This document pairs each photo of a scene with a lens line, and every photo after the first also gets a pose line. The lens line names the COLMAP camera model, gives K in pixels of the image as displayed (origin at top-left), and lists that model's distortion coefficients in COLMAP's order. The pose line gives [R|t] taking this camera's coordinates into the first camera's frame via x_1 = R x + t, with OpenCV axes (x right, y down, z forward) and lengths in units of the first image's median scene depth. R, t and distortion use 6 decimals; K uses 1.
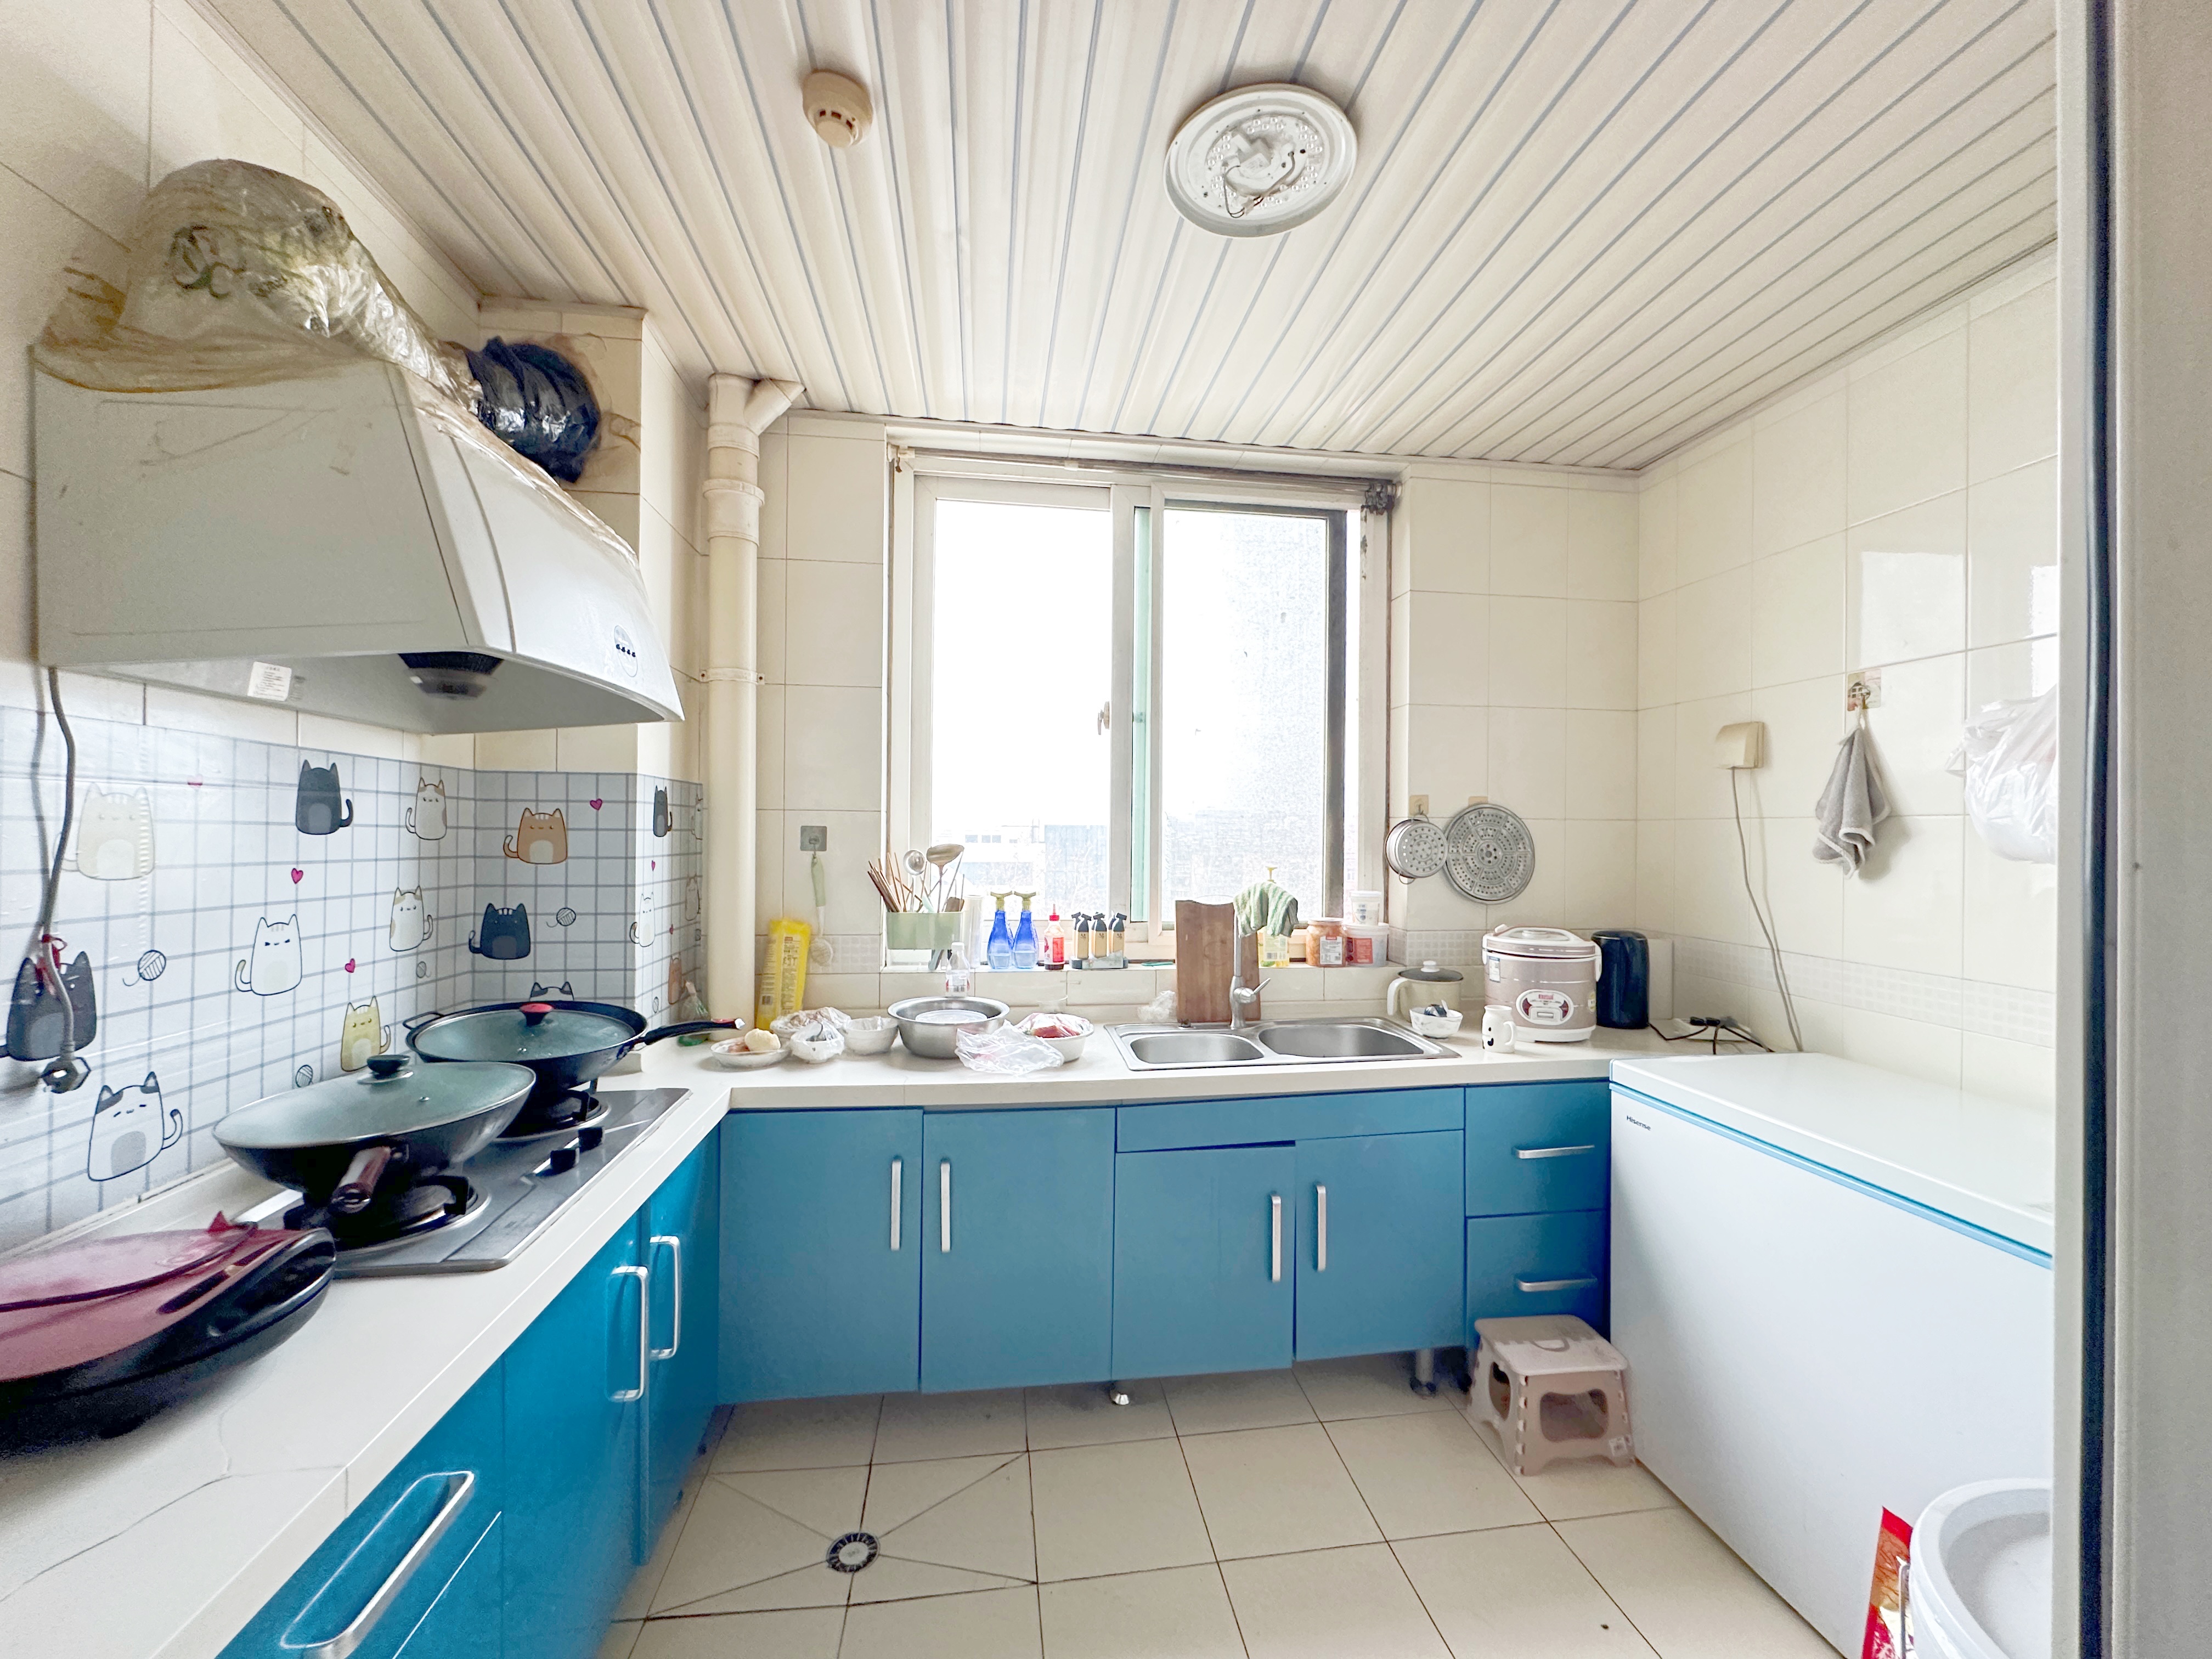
lens RADIAL K [[886.5, 0, 1097.2], [0, 886.5, 829.7], [0, 0, 1]] dist [0.000796, 0.000377]
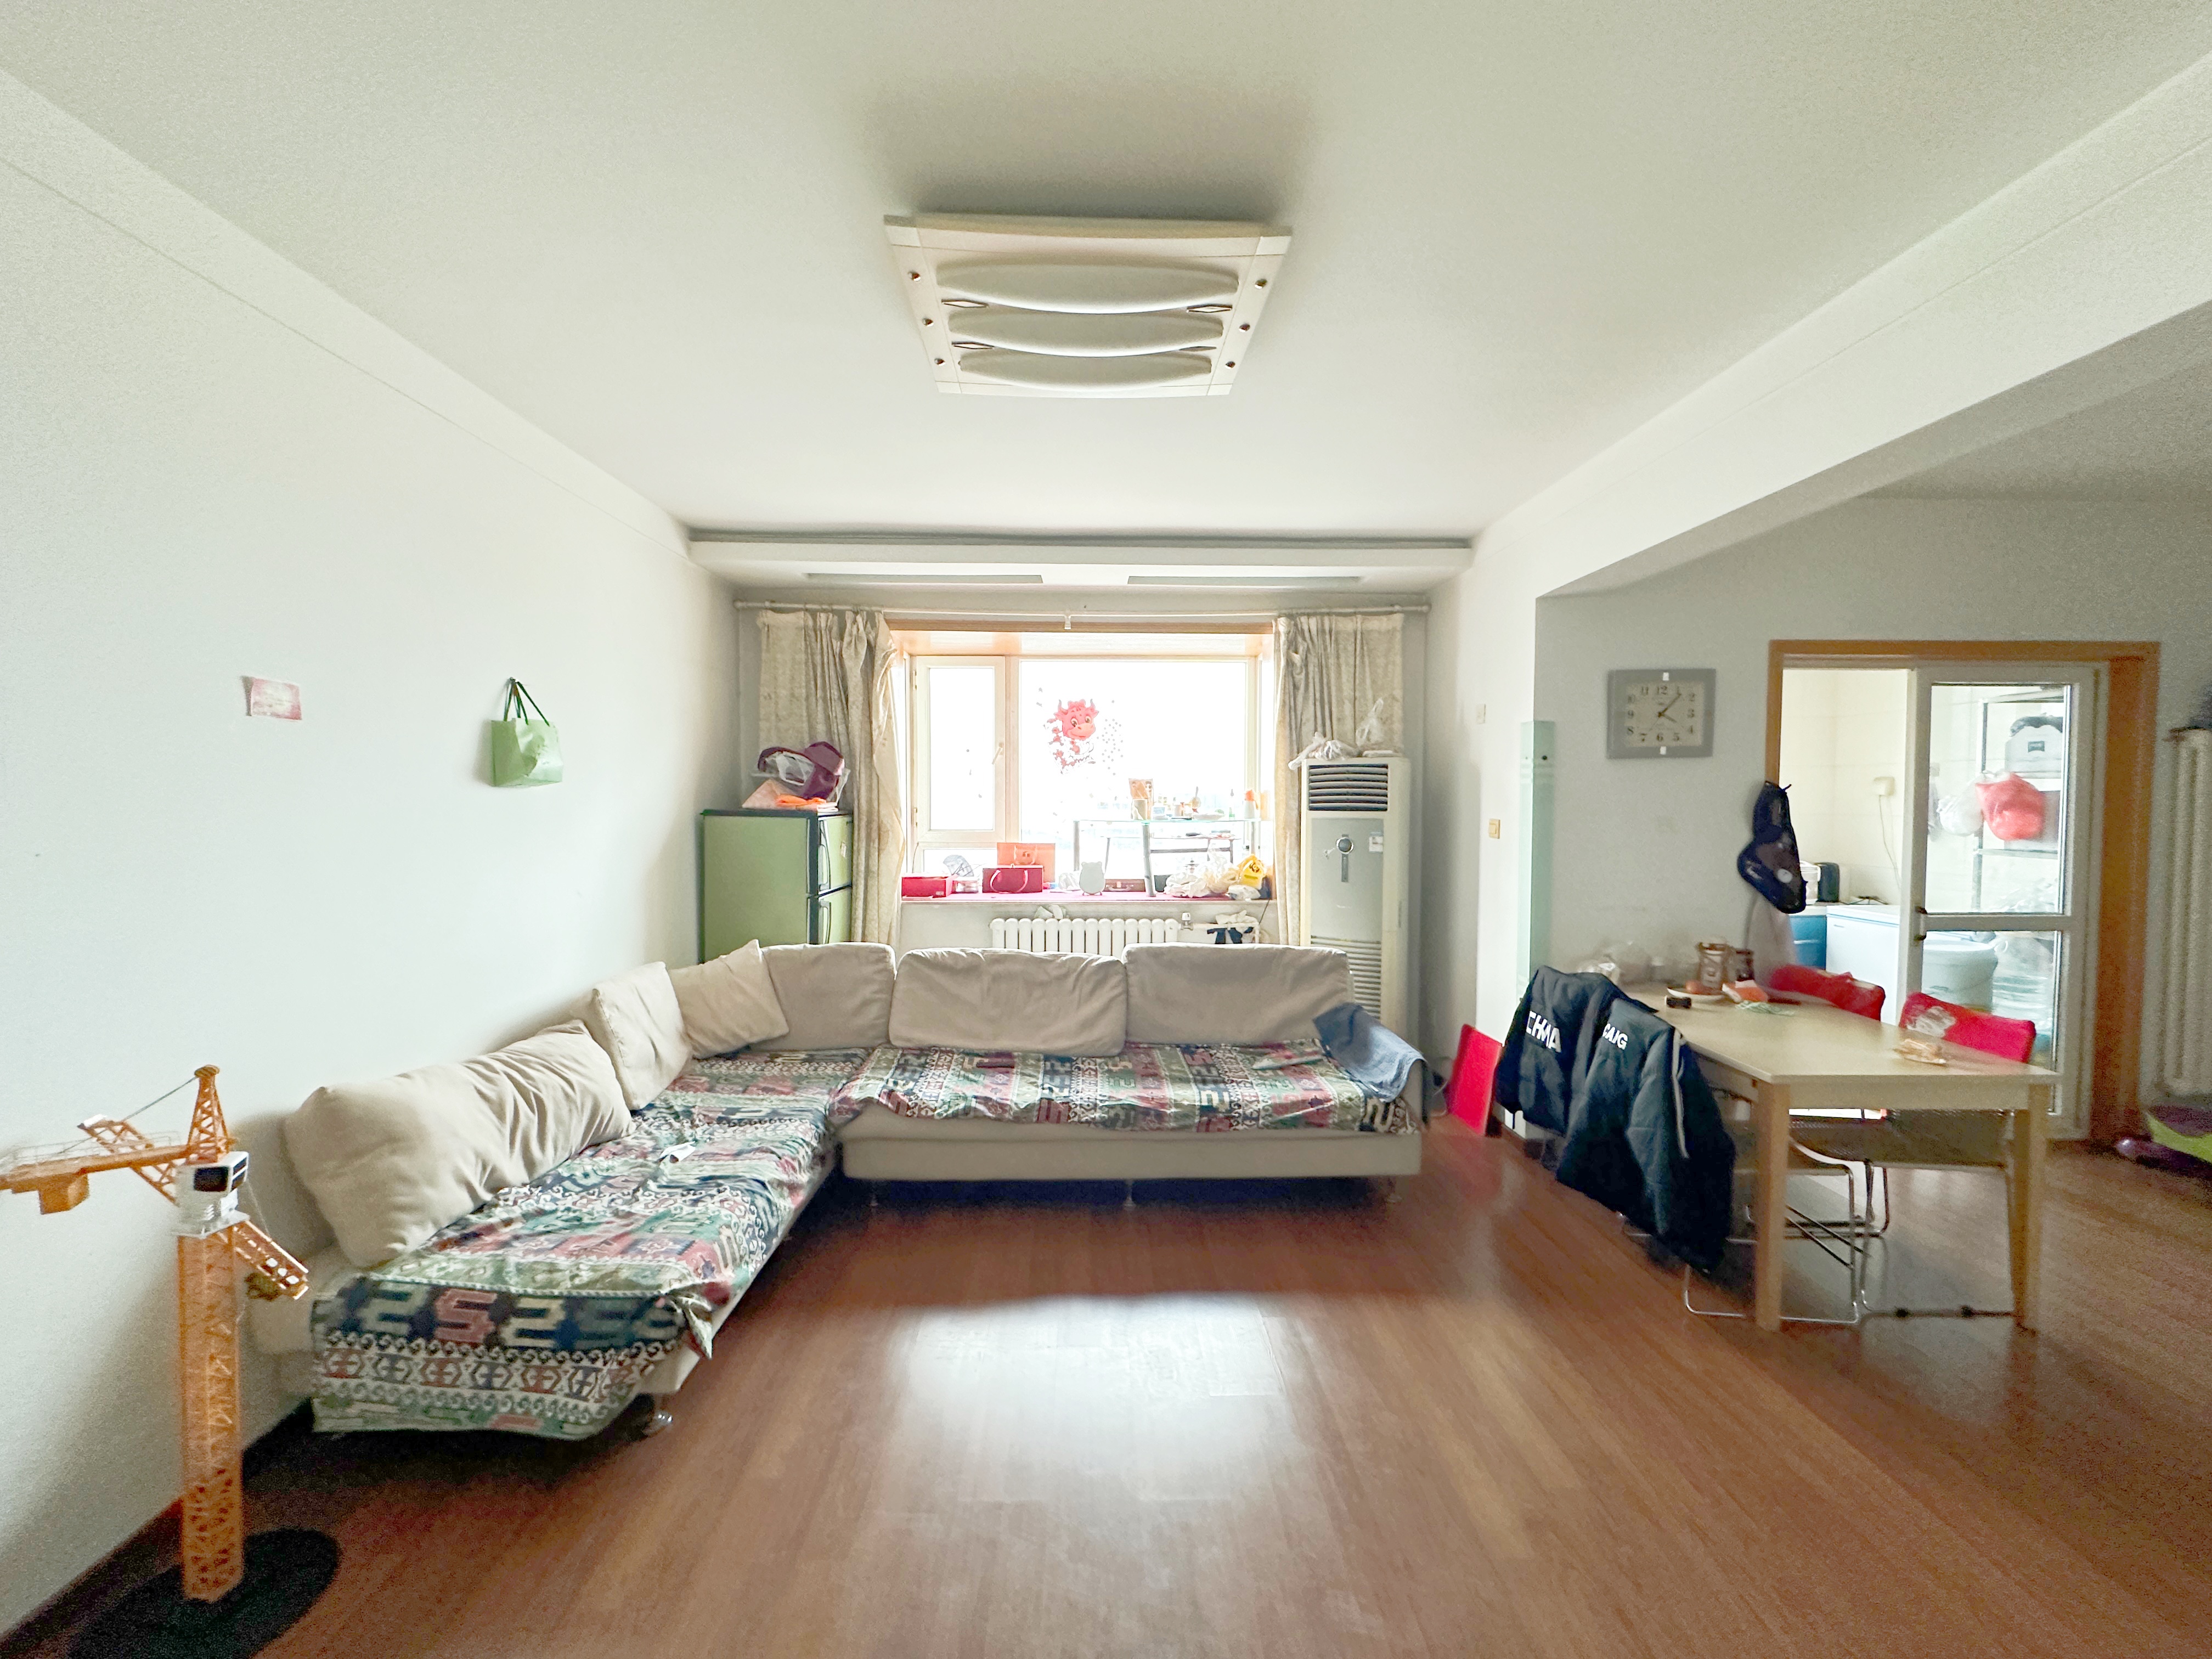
lens RADIAL K [[886.5, 0, 1109.9], [0, 886.5, 824.7], [0, 0, 1]] dist [0.000796, 0.000377]
pose [[0.994929, -0.000656, -0.100577, -1.188436], [0.004088, 0.999416, 0.033922, -0.082550], [0.100496, -0.034162, 0.994351, -1.705150]]
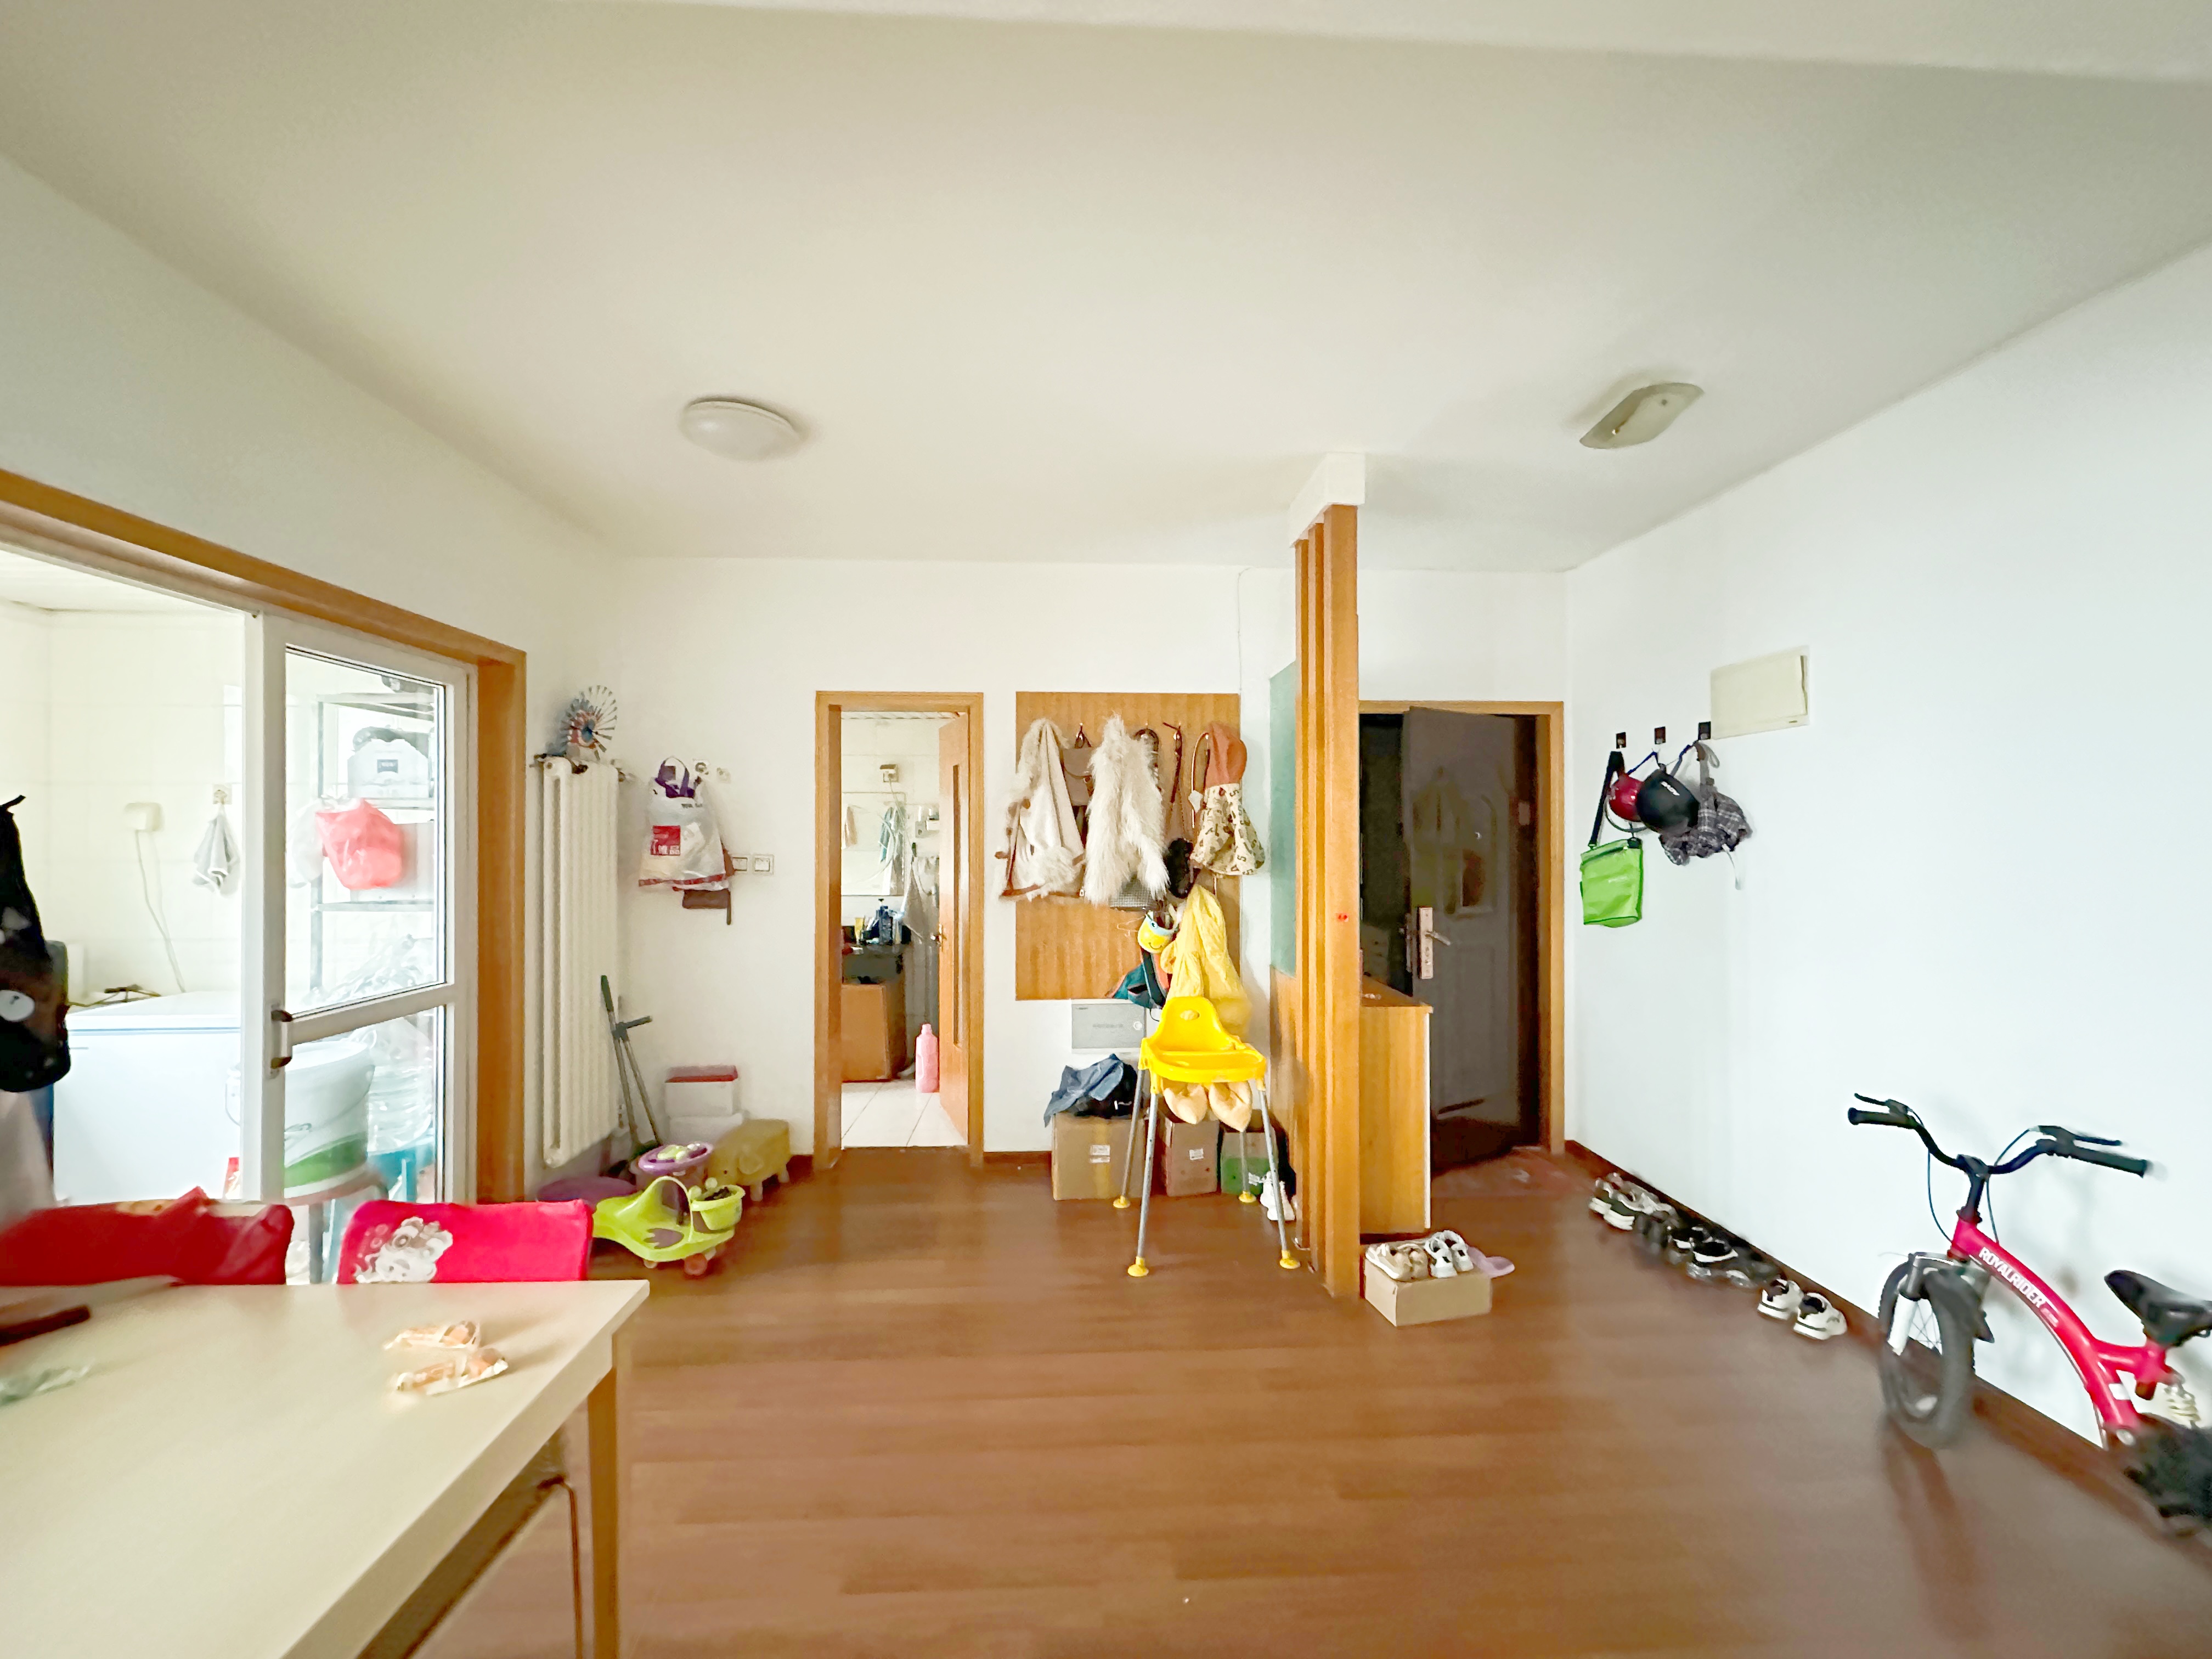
lens RADIAL K [[886.5, 0, 1106.1], [0, 886.5, 834.7], [0, 0, 1]] dist [0.000796, 0.000377]
pose [[0.082871, -0.000682, 0.996560, -0.766238], [-0.000495, 1.000000, 0.000726, -0.066035], [-0.996560, -0.000553, 0.082870, -0.915171]]
